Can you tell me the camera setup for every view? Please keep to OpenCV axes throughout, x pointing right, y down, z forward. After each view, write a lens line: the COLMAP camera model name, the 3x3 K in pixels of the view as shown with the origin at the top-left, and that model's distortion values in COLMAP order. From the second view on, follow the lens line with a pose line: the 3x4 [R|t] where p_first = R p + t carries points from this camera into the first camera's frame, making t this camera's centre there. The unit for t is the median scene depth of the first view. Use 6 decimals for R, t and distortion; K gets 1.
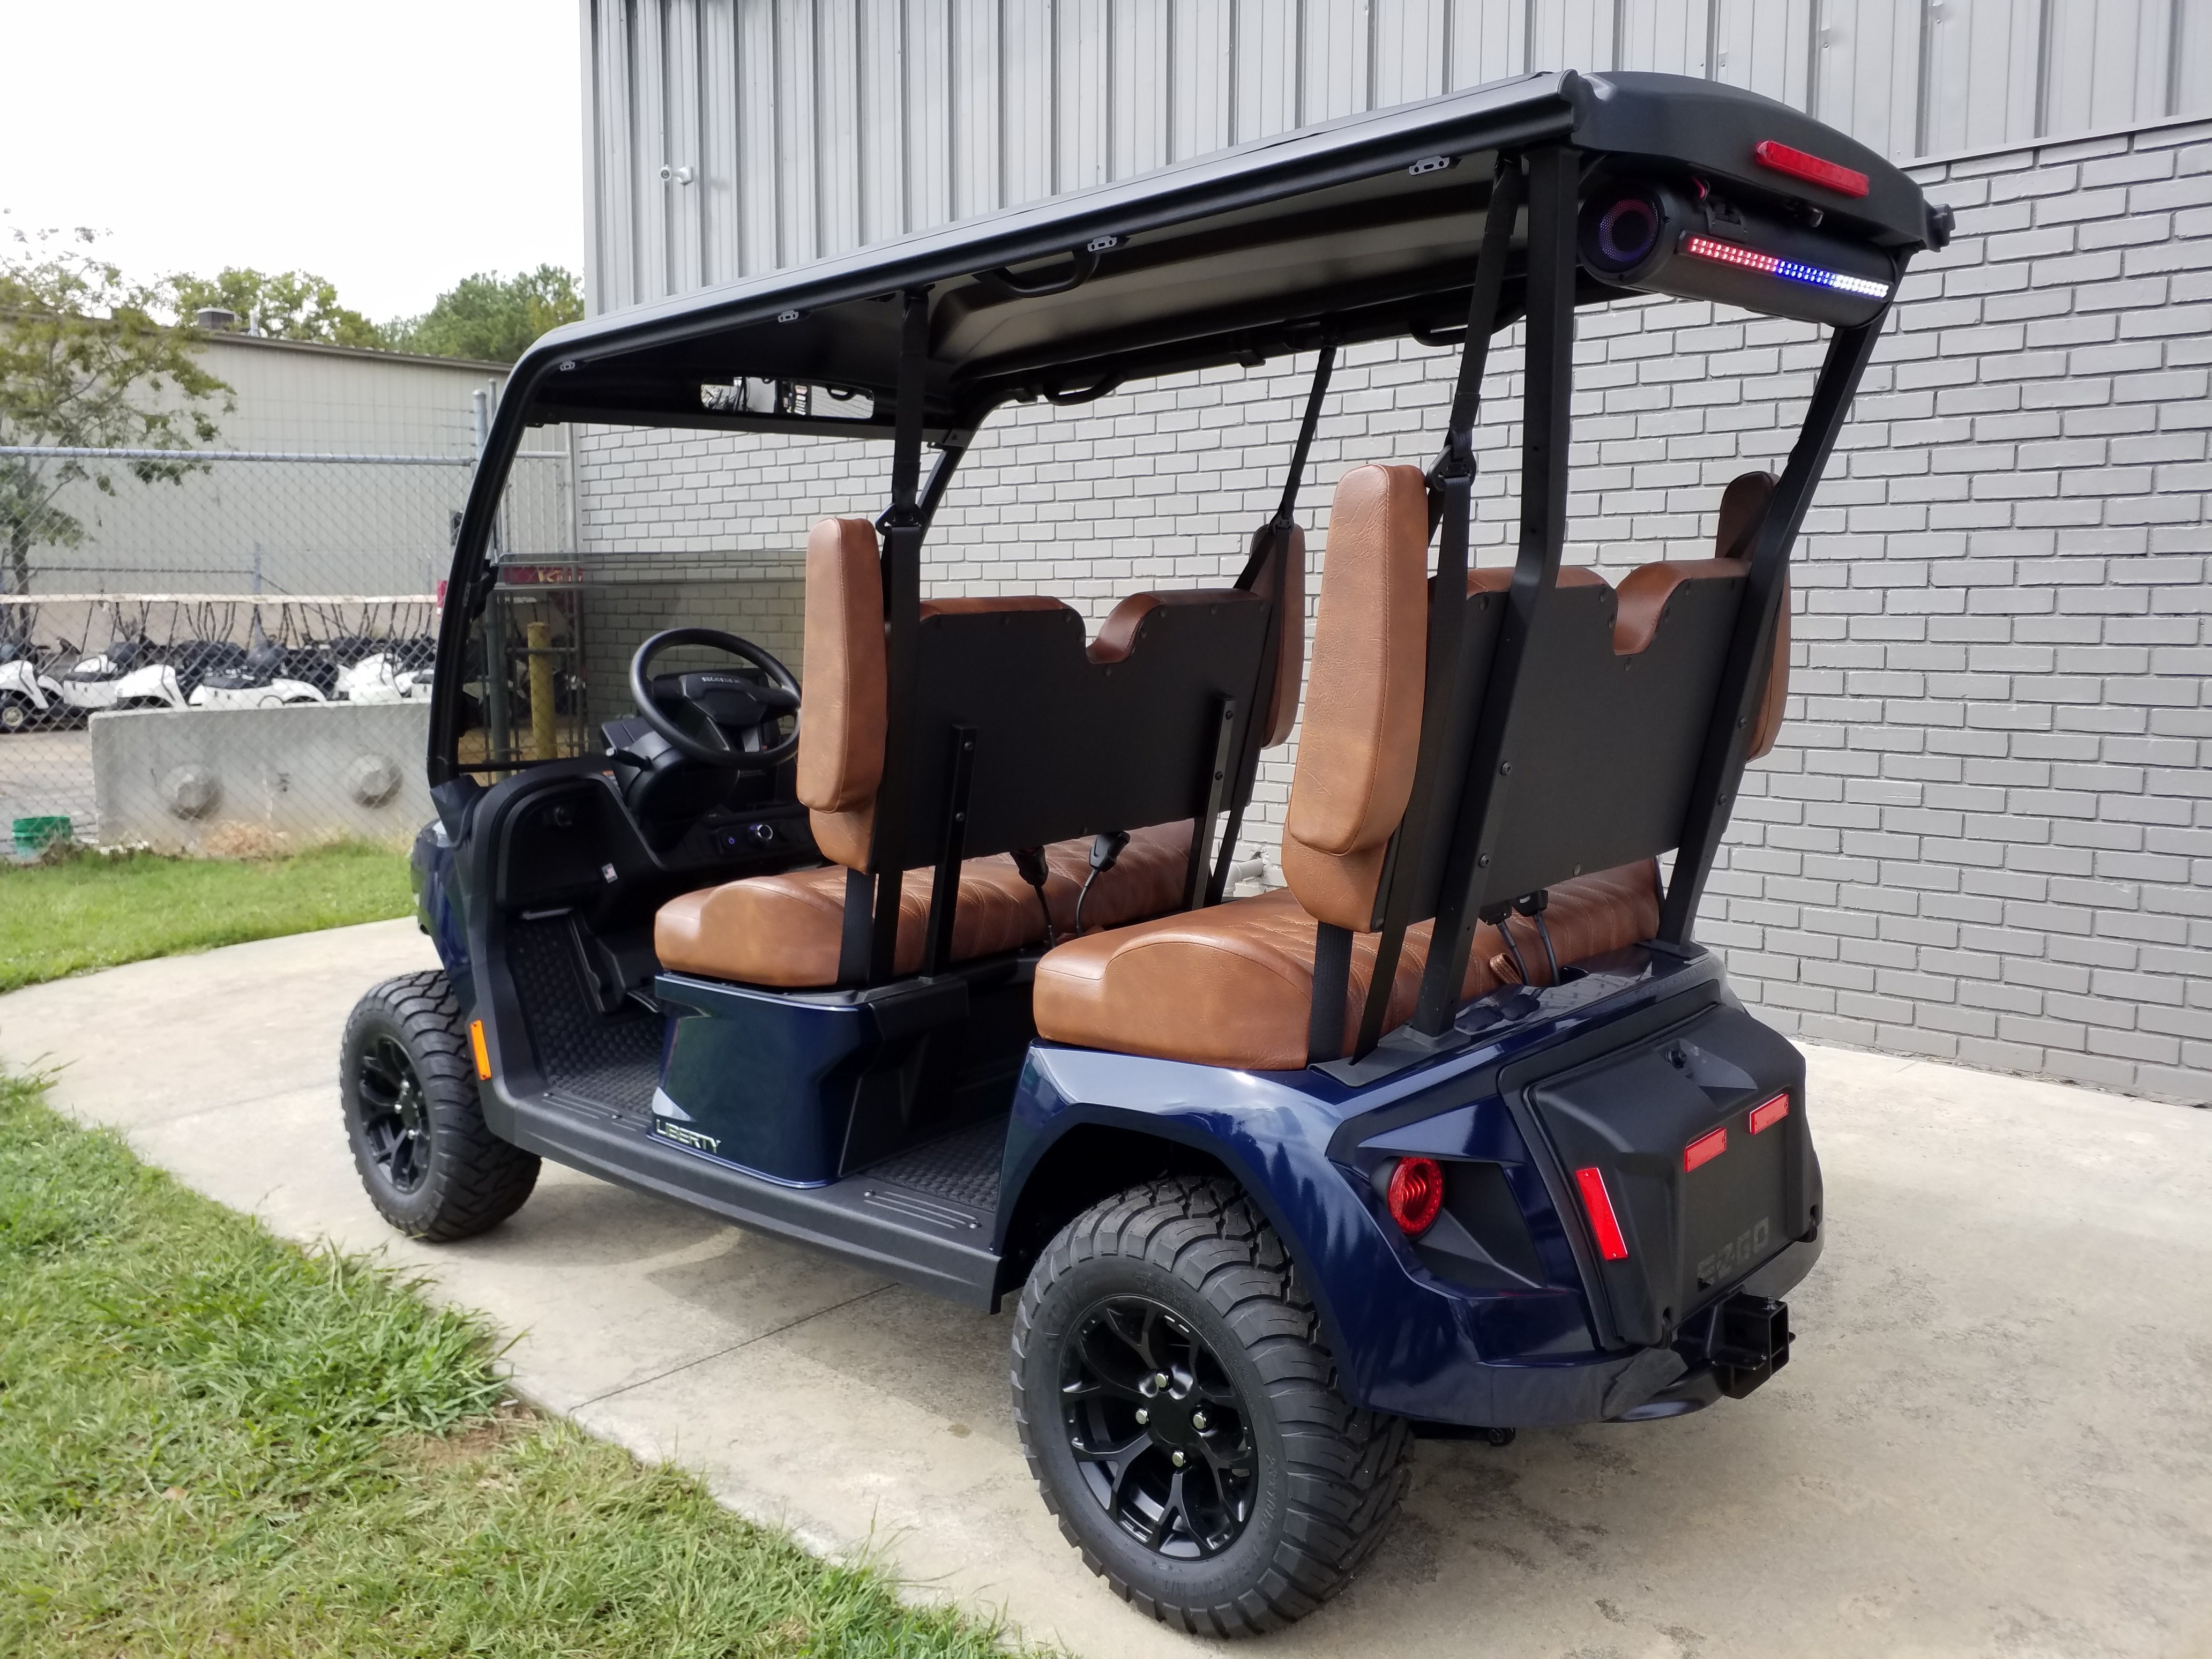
lens RADIAL K [[1808.9, 0, 1156.9], [0, 1808.9, 824.2], [0, 0, 1]] dist [0.114371, -0.228751]
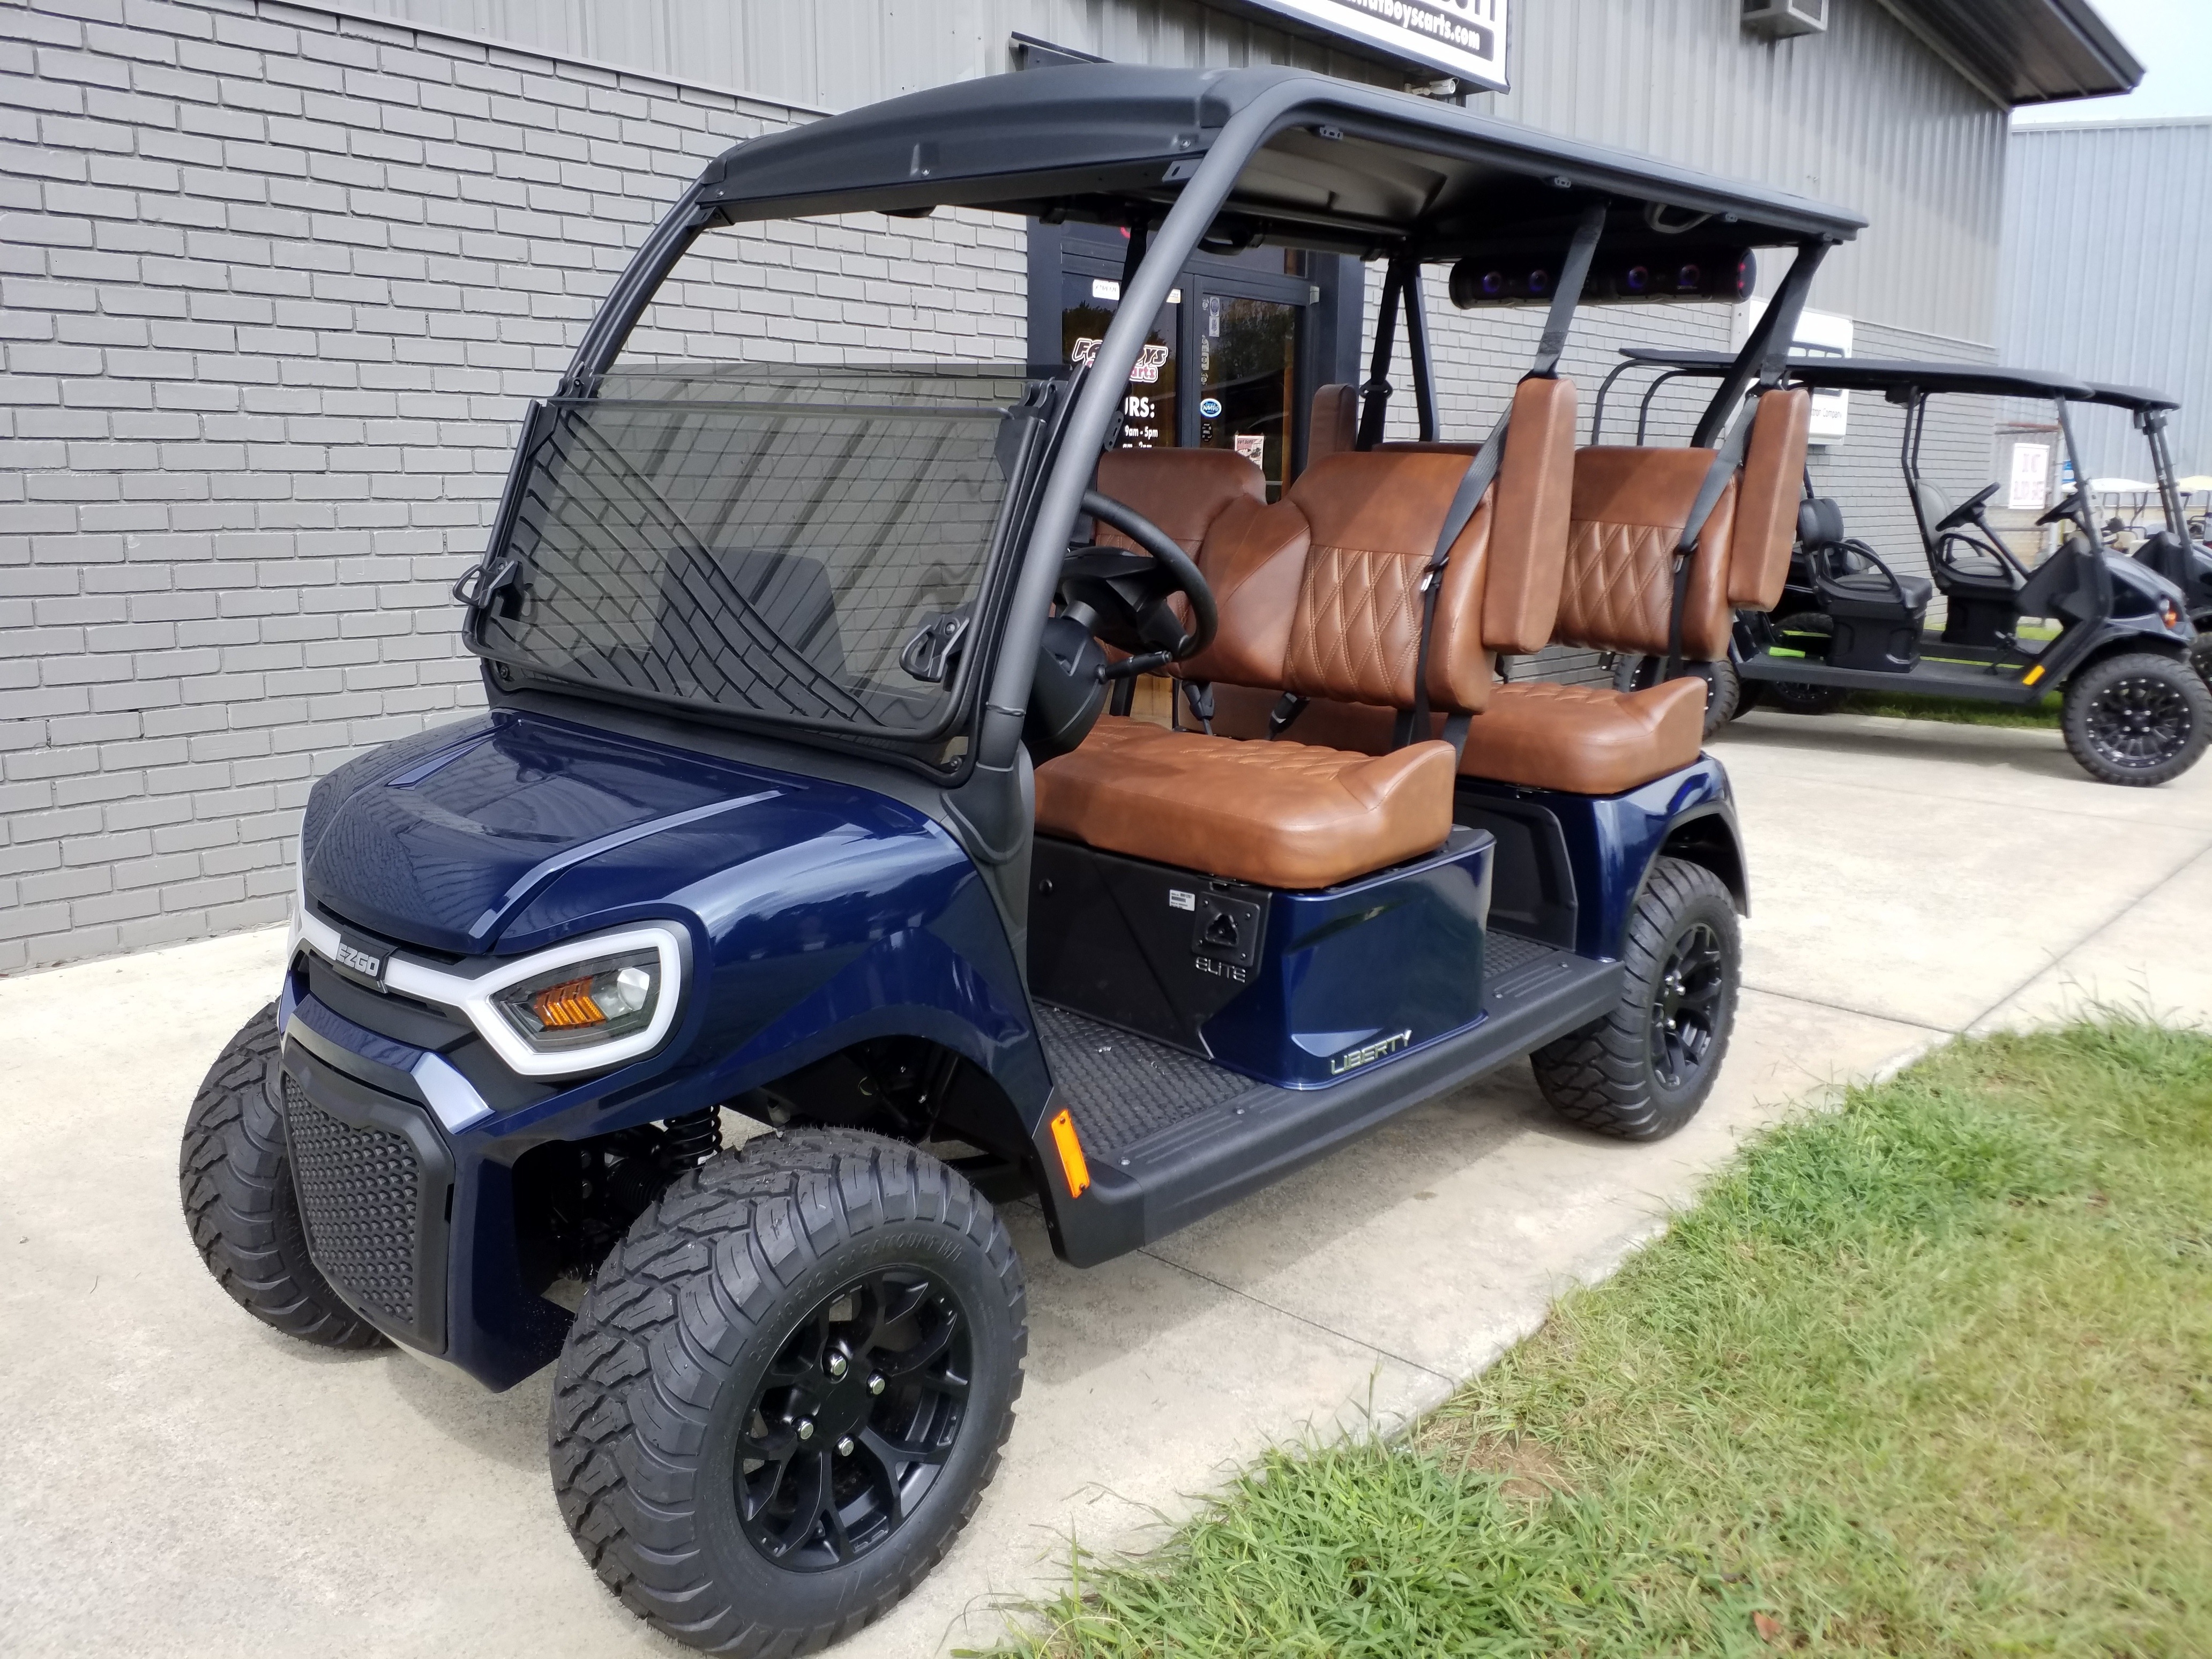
lens RADIAL K [[1751.7, 0, 1092.7], [0, 1751.7, 817.7], [0, 0, 1]] dist [0.000141, -0.000328]
pose [[-0.021306, -0.176935, 0.983992, -0.916965], [0.117186, 0.976989, 0.178213, -0.086529], [-0.992881, 0.119107, -0.000082, 0.970381]]
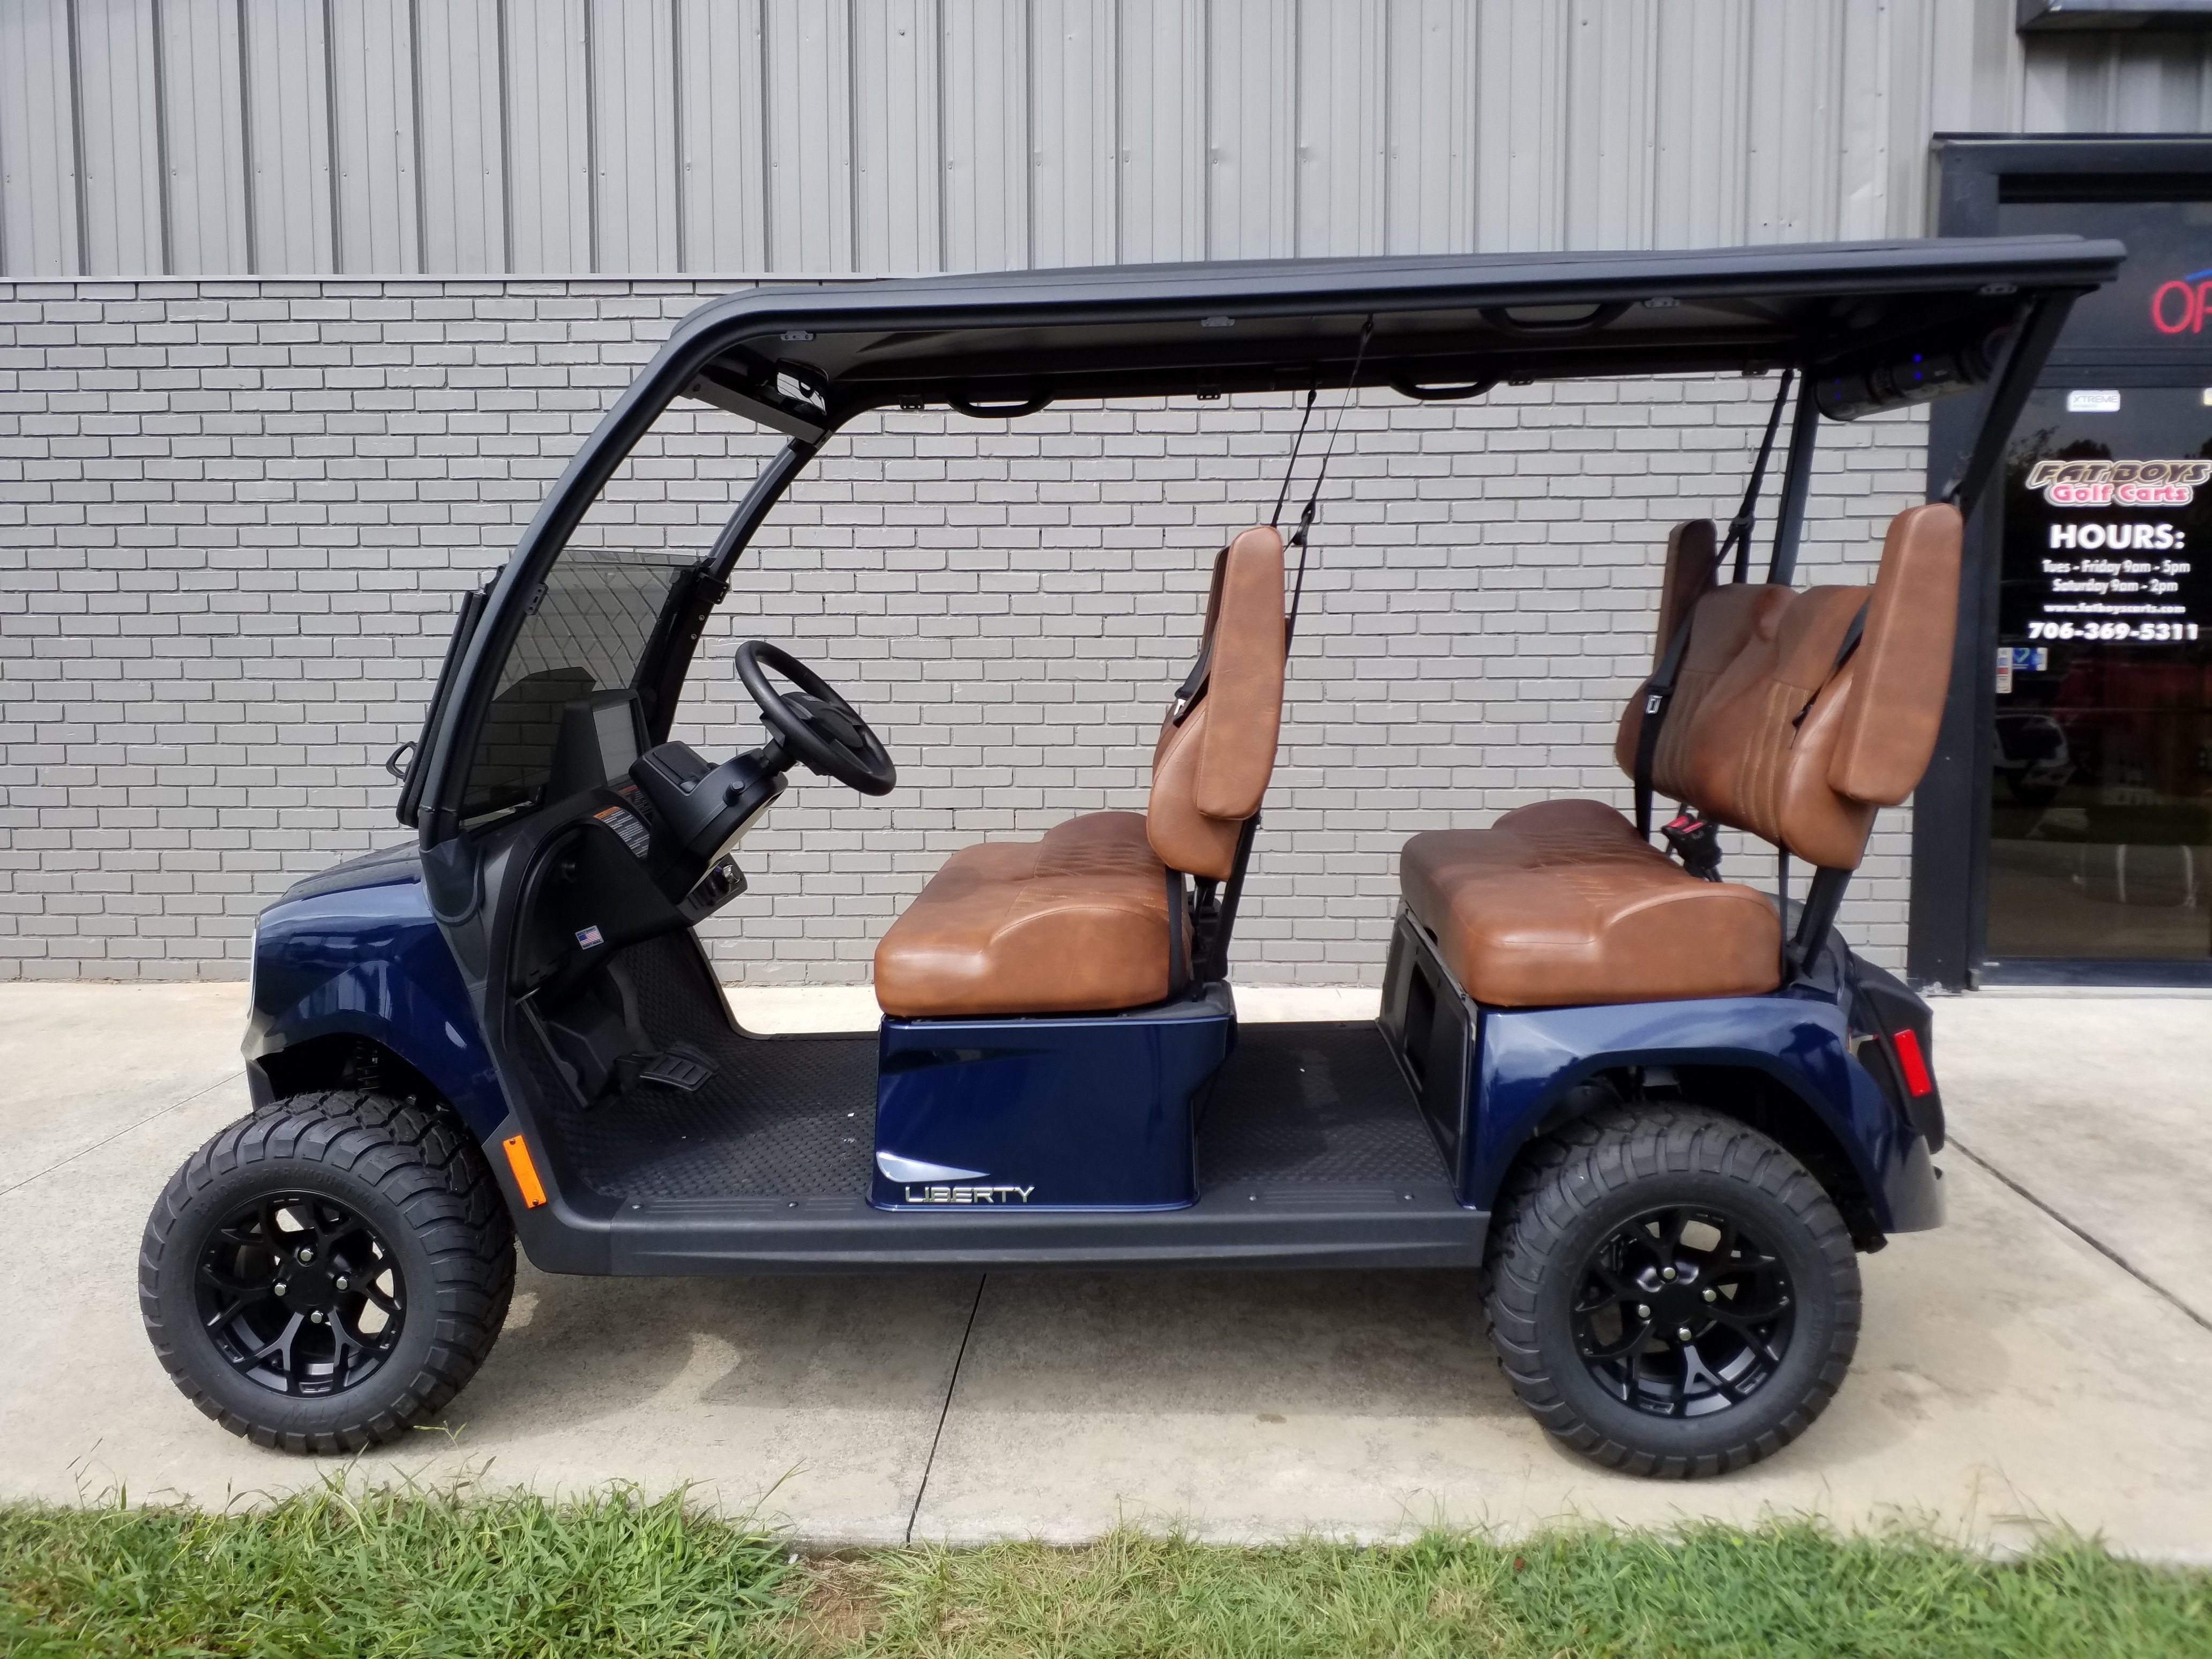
lens RADIAL K [[1759.8, 0, 1118.7], [0, 1759.8, 823.8], [0, 0, 1]] dist [0.119258, -0.226960]
pose [[0.754262, -0.069144, 0.652922, -0.663066], [0.079066, 0.996768, 0.014219, -0.017505], [-0.651795, 0.040900, 0.757292, 0.237850]]
